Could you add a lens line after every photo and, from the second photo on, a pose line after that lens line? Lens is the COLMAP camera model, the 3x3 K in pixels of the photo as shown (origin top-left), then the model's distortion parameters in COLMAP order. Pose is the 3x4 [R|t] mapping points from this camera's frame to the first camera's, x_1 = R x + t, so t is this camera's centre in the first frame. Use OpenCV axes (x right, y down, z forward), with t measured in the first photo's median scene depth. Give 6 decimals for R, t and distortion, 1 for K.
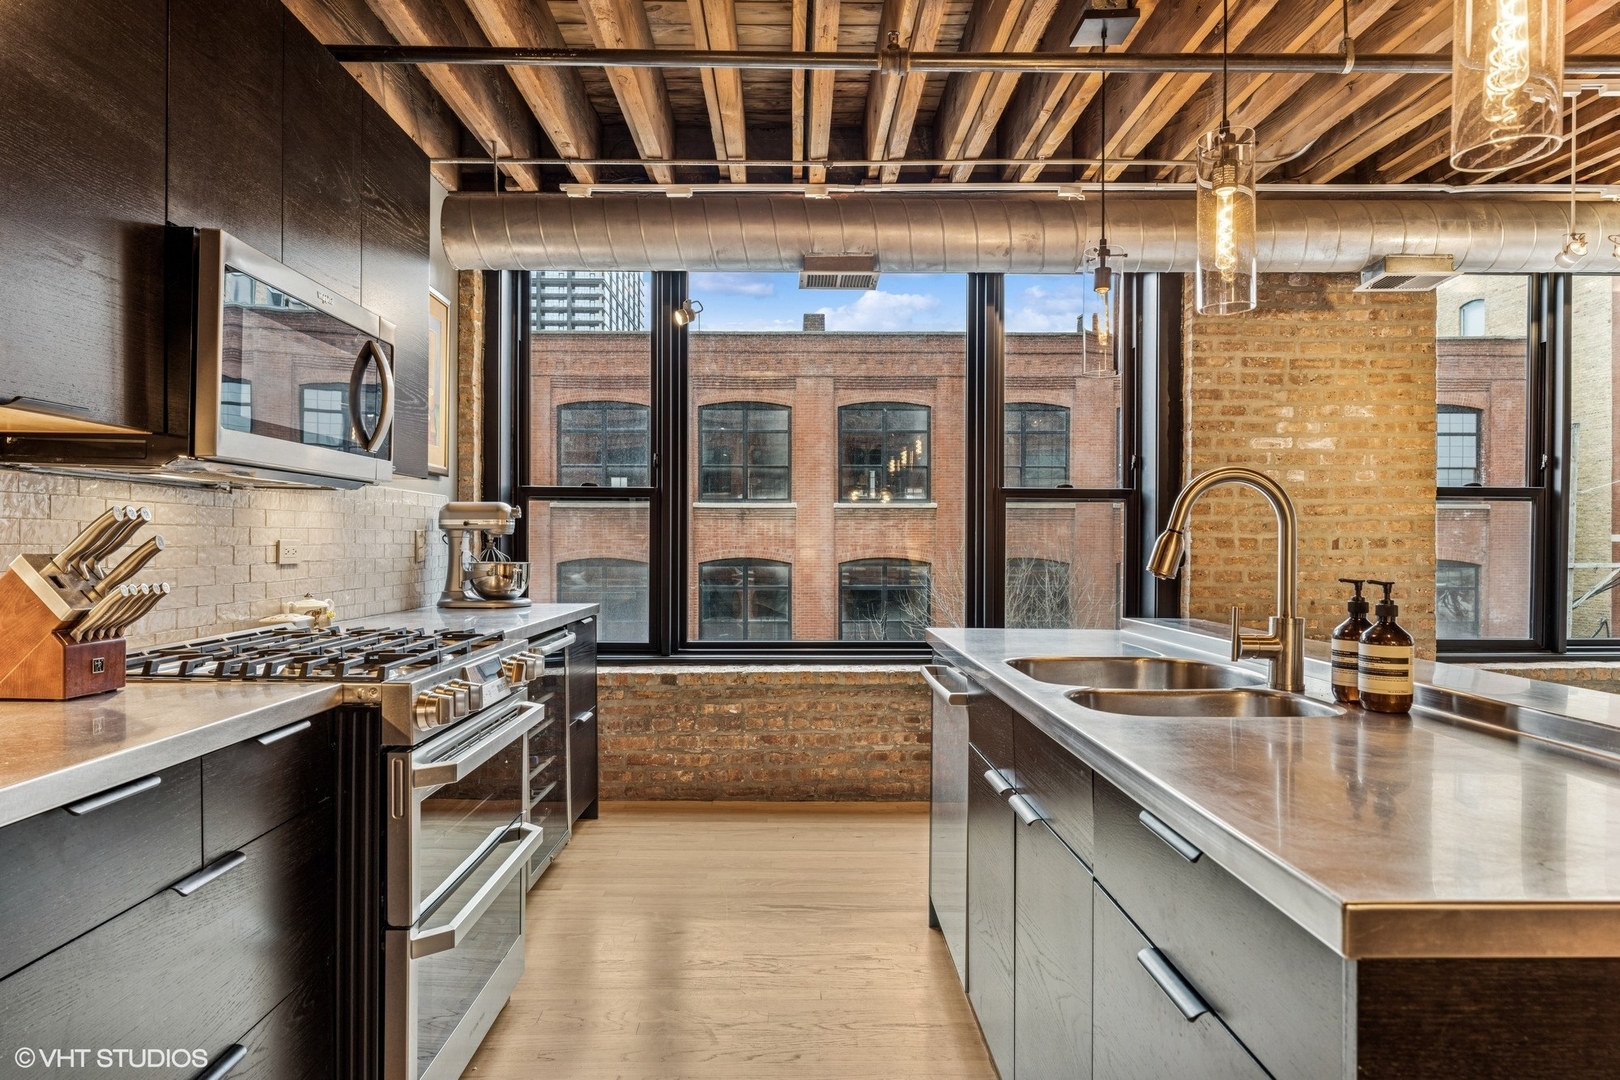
lens RADIAL K [[924.7, 0, 802.7], [0, 924.7, 572.2], [0, 0, 1]] dist [0.012102, -0.004173]
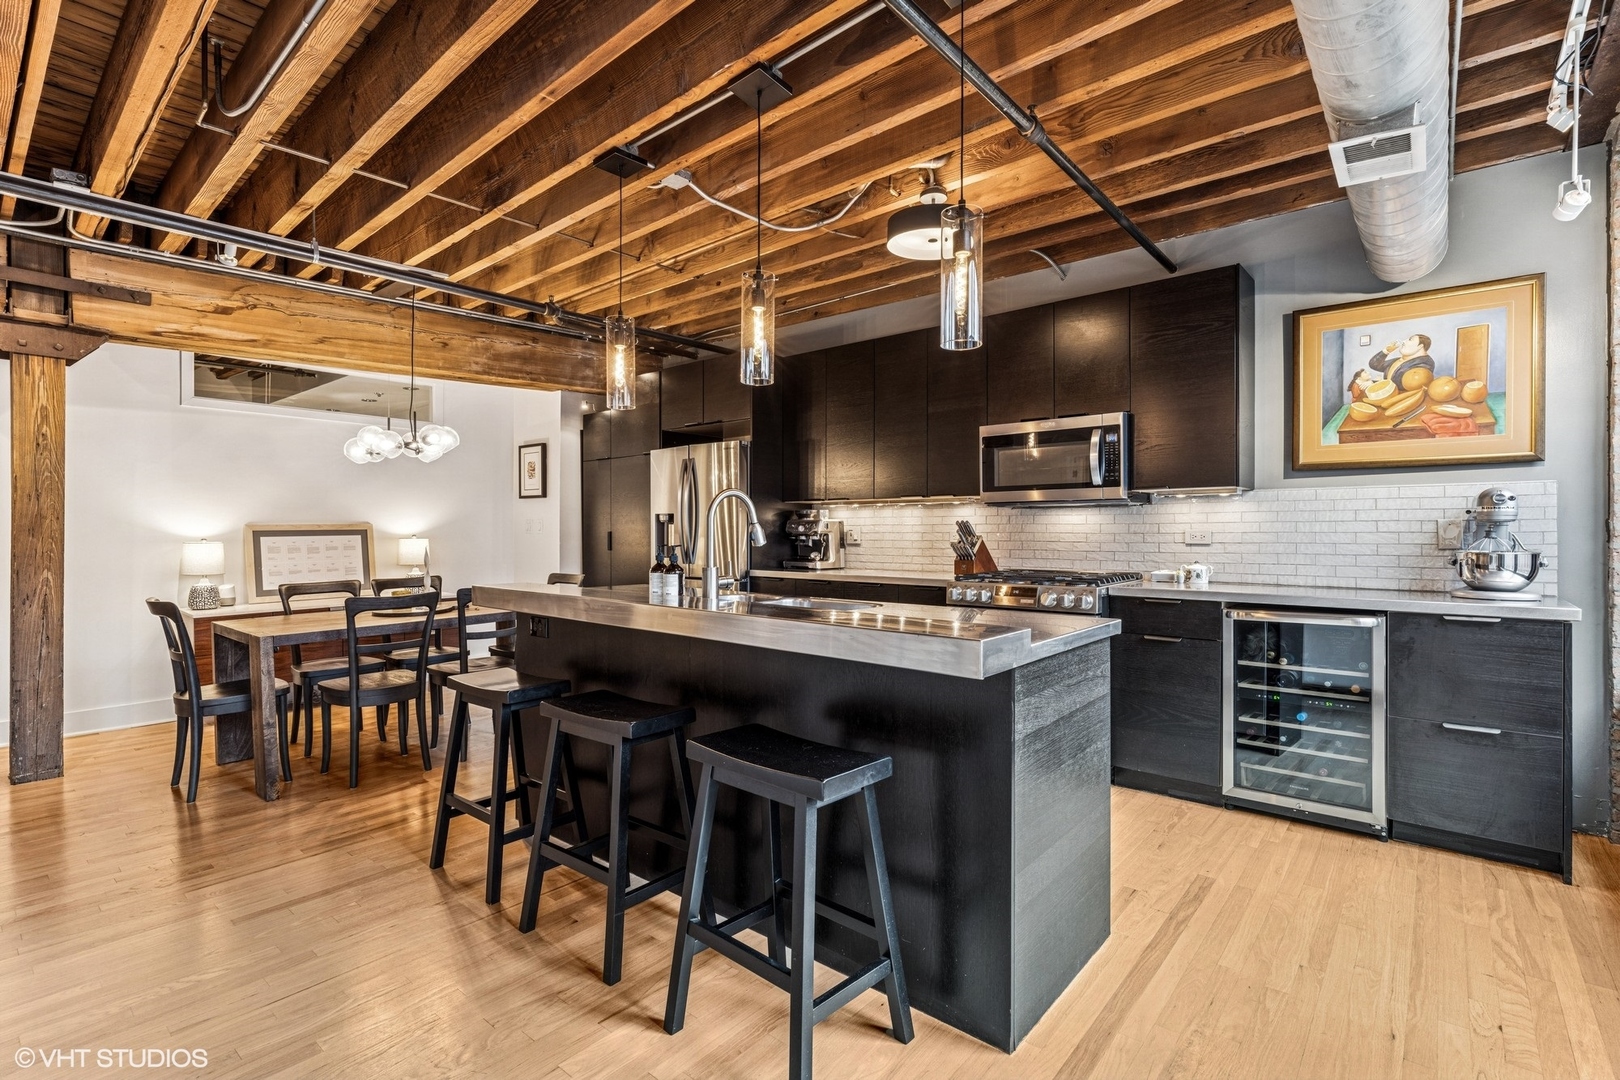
lens RADIAL K [[759.6, 0, 805.5], [0, 759.6, 544.2], [0, 0, 1]] dist [-0.003567, 0.002118]
pose [[-0.656784, 0.008129, -0.754035, 0.601498], [-0.025770, 0.999116, 0.033217, -0.022098], [0.753638, 0.041248, -0.655994, 0.834169]]
